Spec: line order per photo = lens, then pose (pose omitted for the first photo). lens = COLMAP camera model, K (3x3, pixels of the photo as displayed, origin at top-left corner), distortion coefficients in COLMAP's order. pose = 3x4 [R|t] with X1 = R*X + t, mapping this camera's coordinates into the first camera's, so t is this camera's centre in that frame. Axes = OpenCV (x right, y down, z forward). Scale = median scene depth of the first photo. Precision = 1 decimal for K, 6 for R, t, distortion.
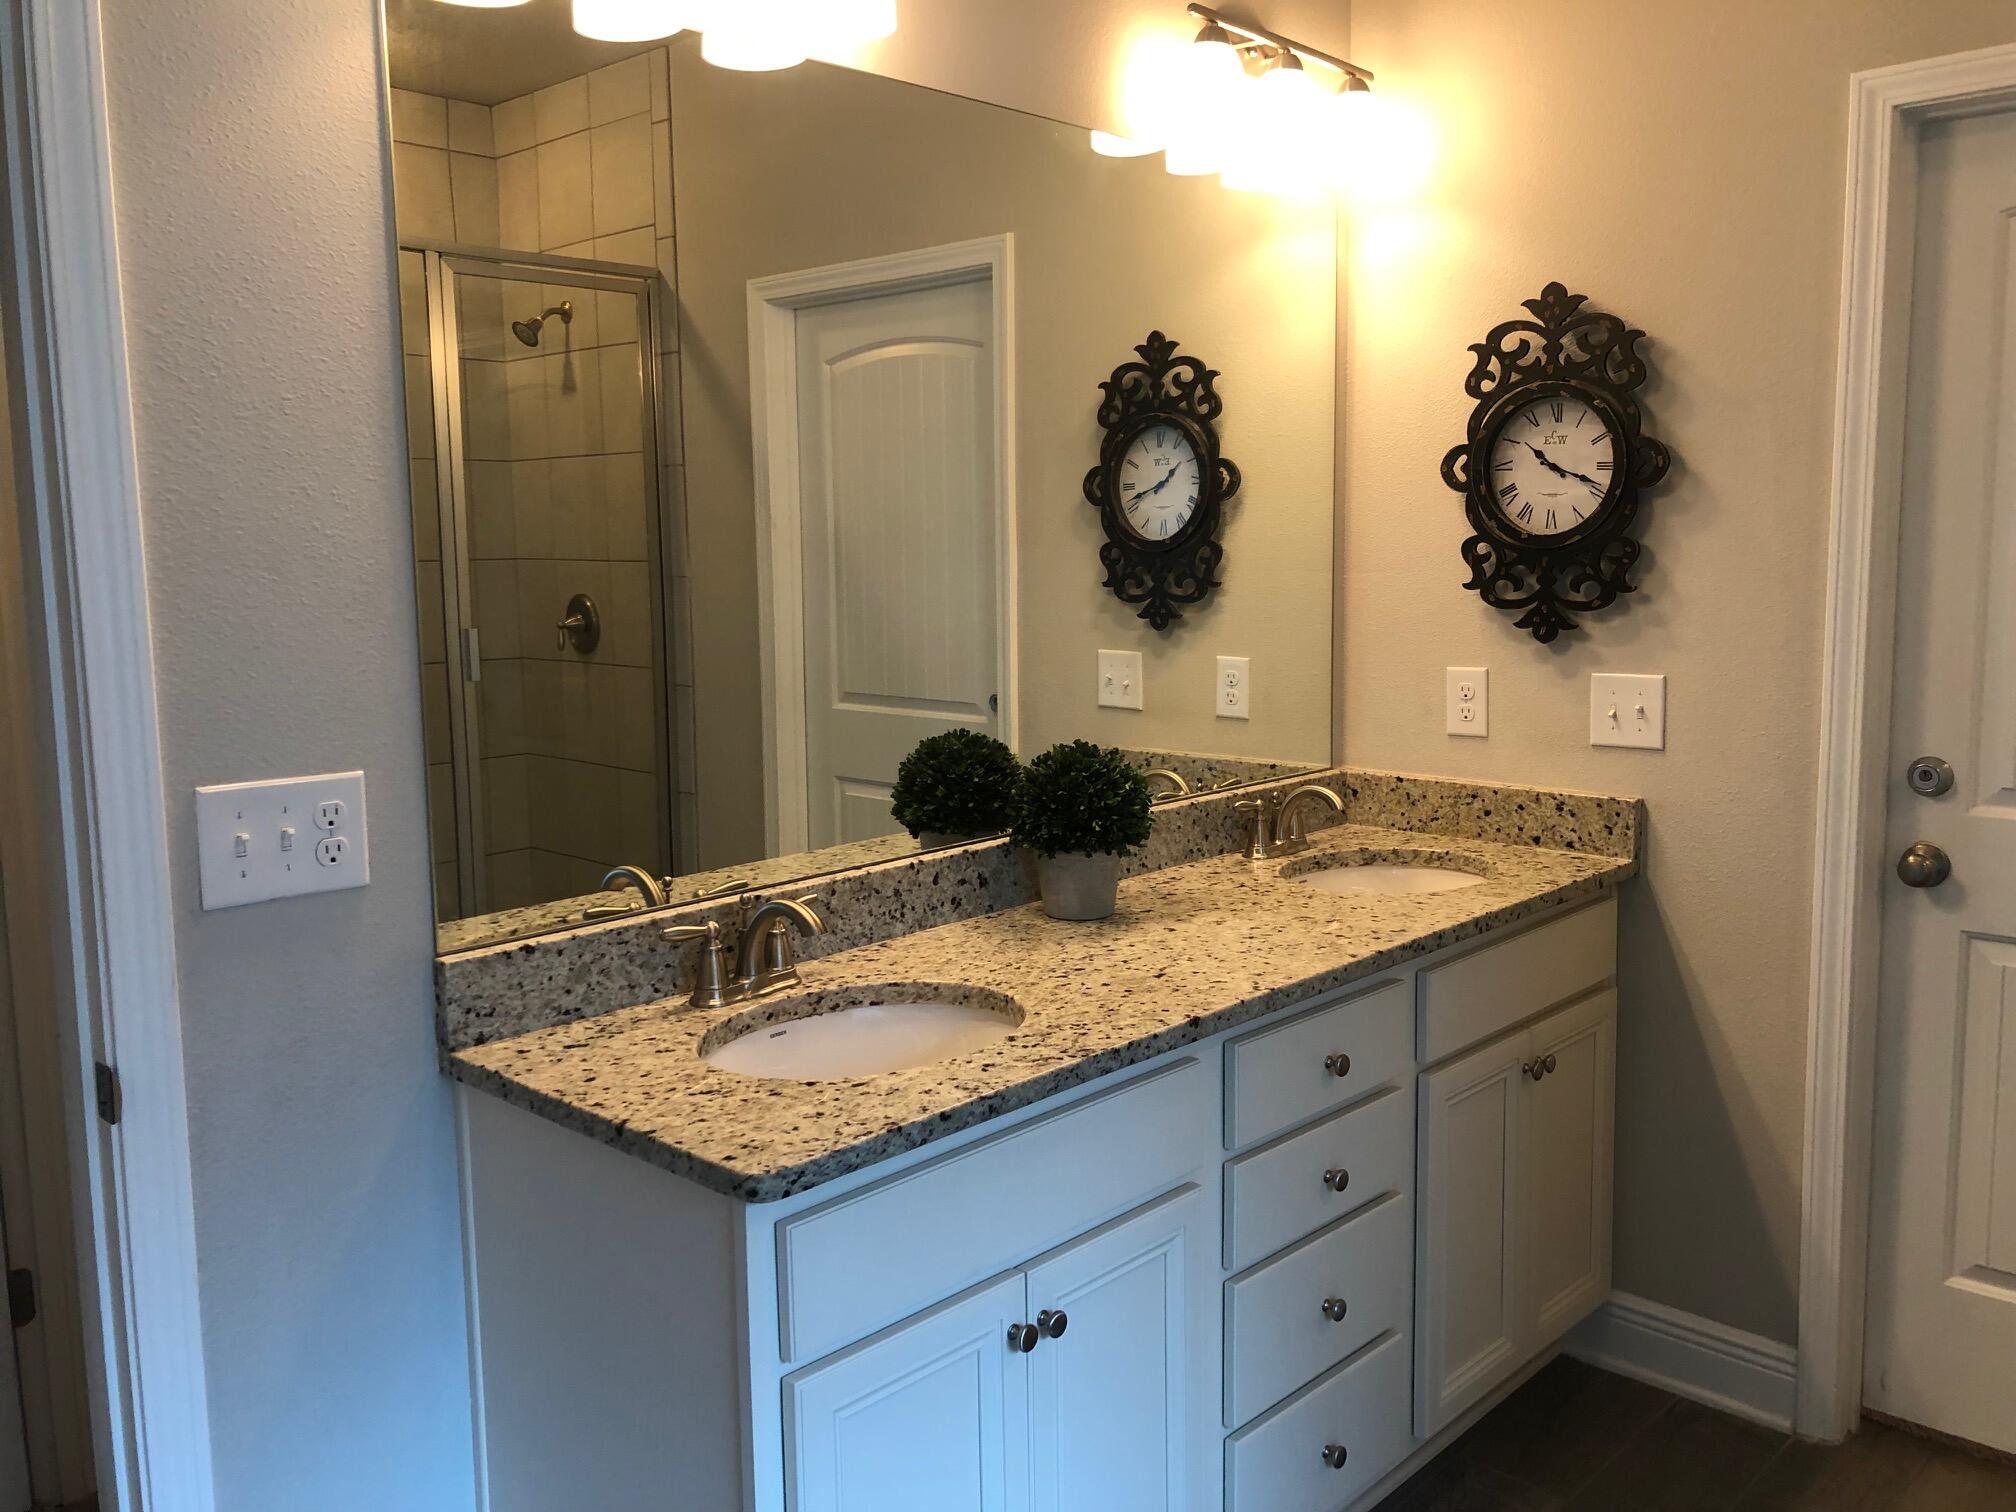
lens RADIAL K [[1642.5, 0, 1002.4], [0, 1642.5, 747.8], [0, 0, 1]] dist [0.017161, 0.000575]
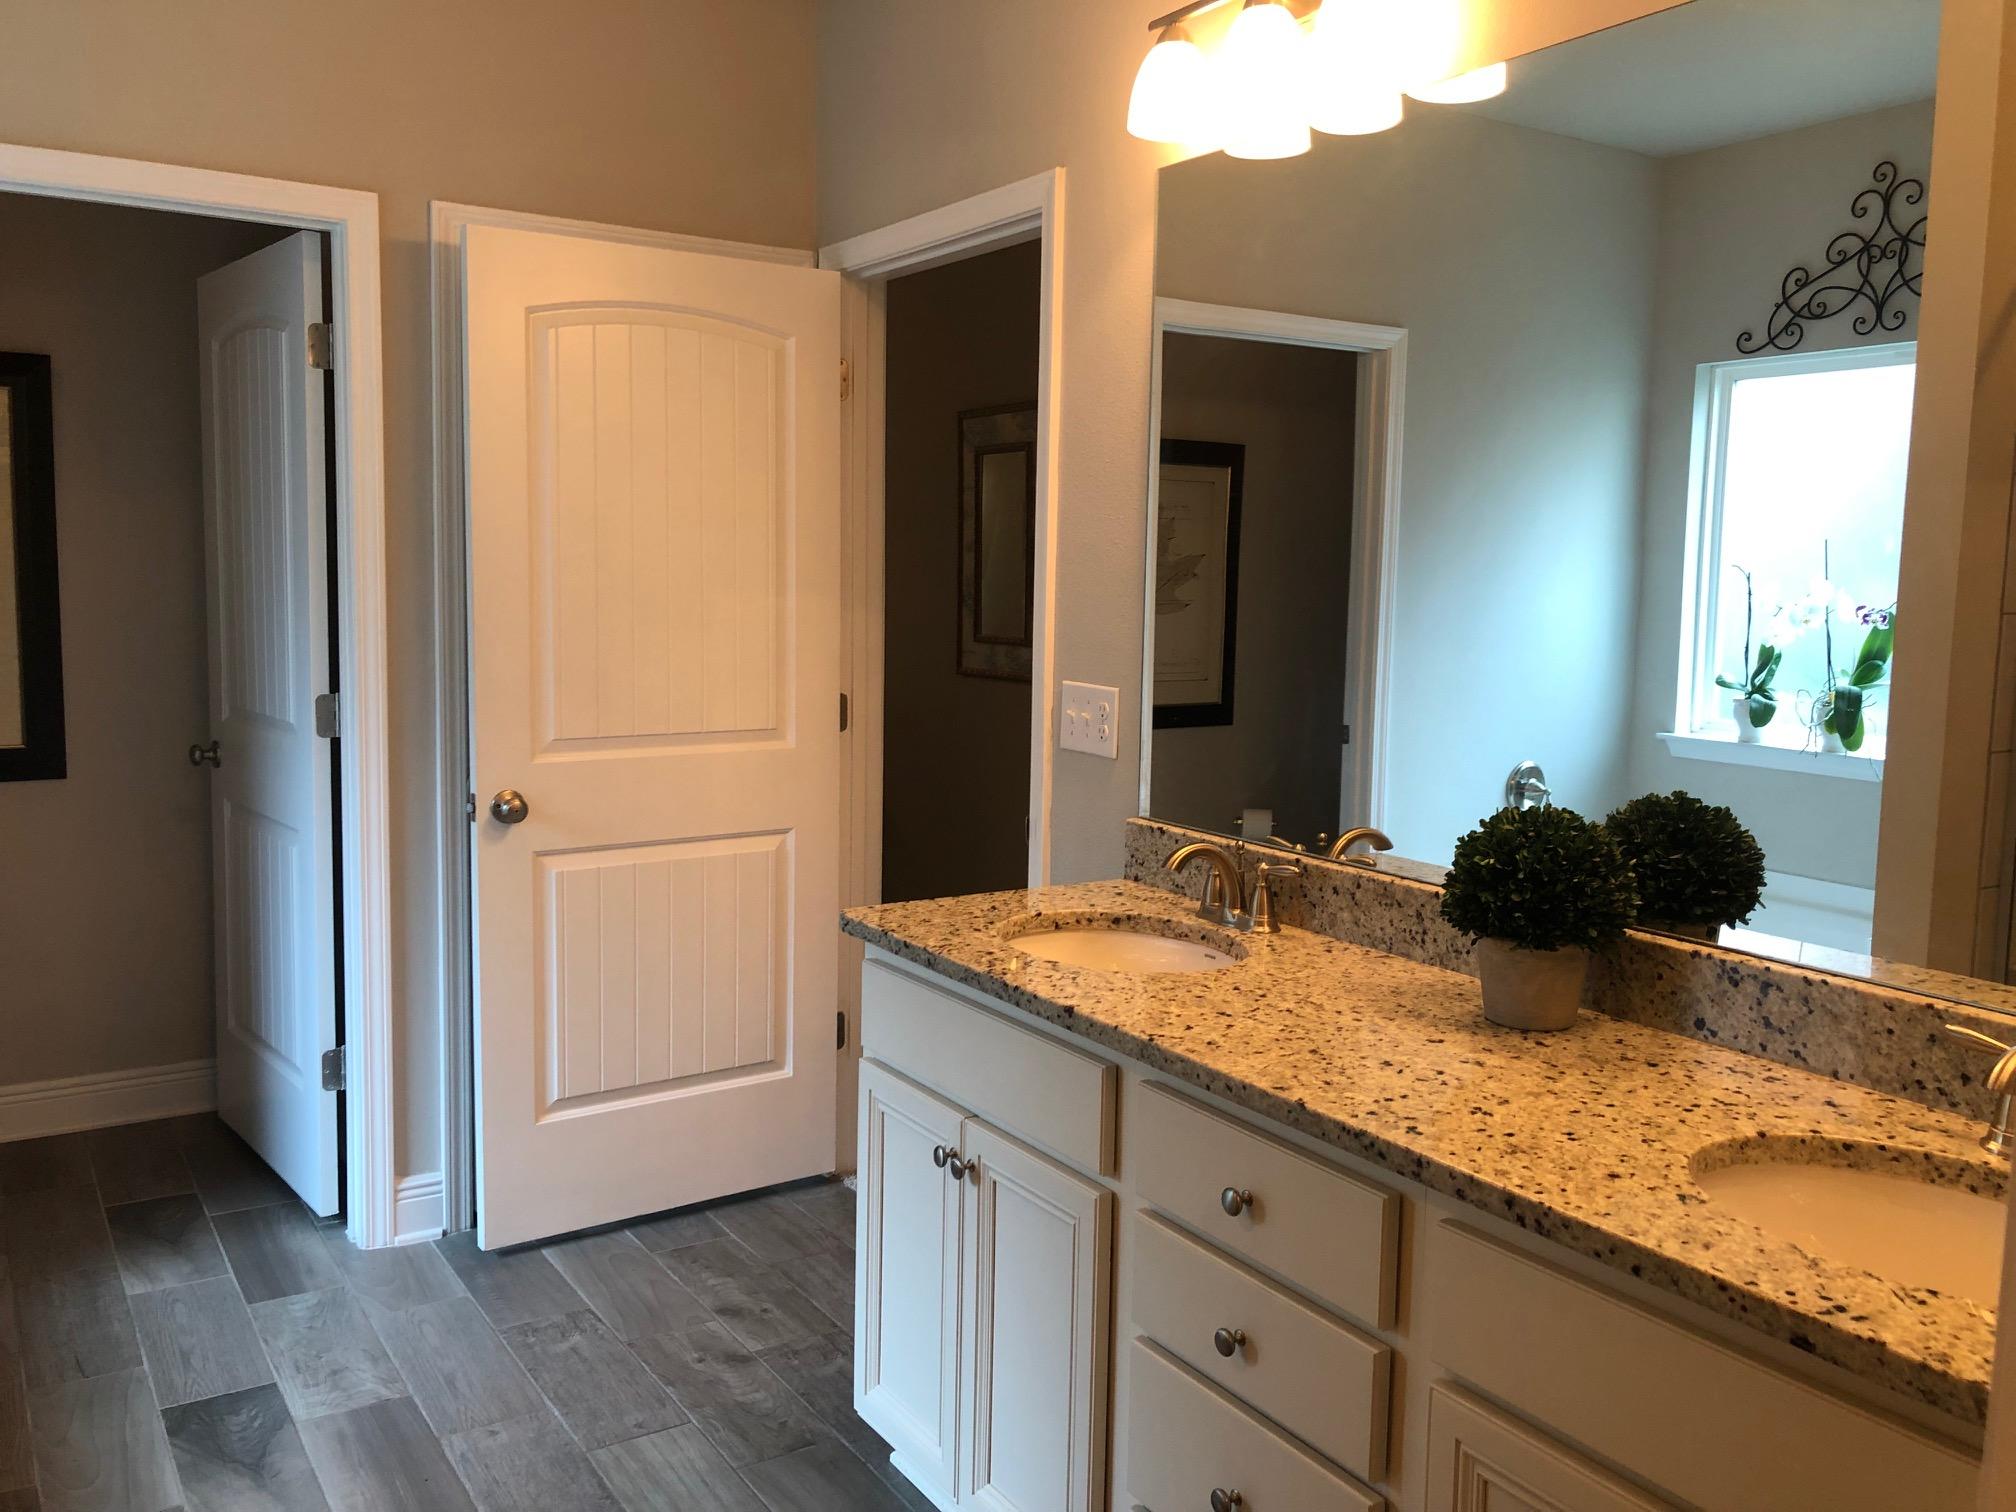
lens RADIAL K [[1642.5, 0, 1008.1], [0, 1642.5, 749.7], [0, 0, 1]] dist [0.017161, 0.000575]
pose [[-0.233039, 0.122649, -0.964702, 0.904840], [-0.139710, 0.977501, 0.158025, -0.125235], [0.962379, 0.171605, -0.210661, 0.942239]]
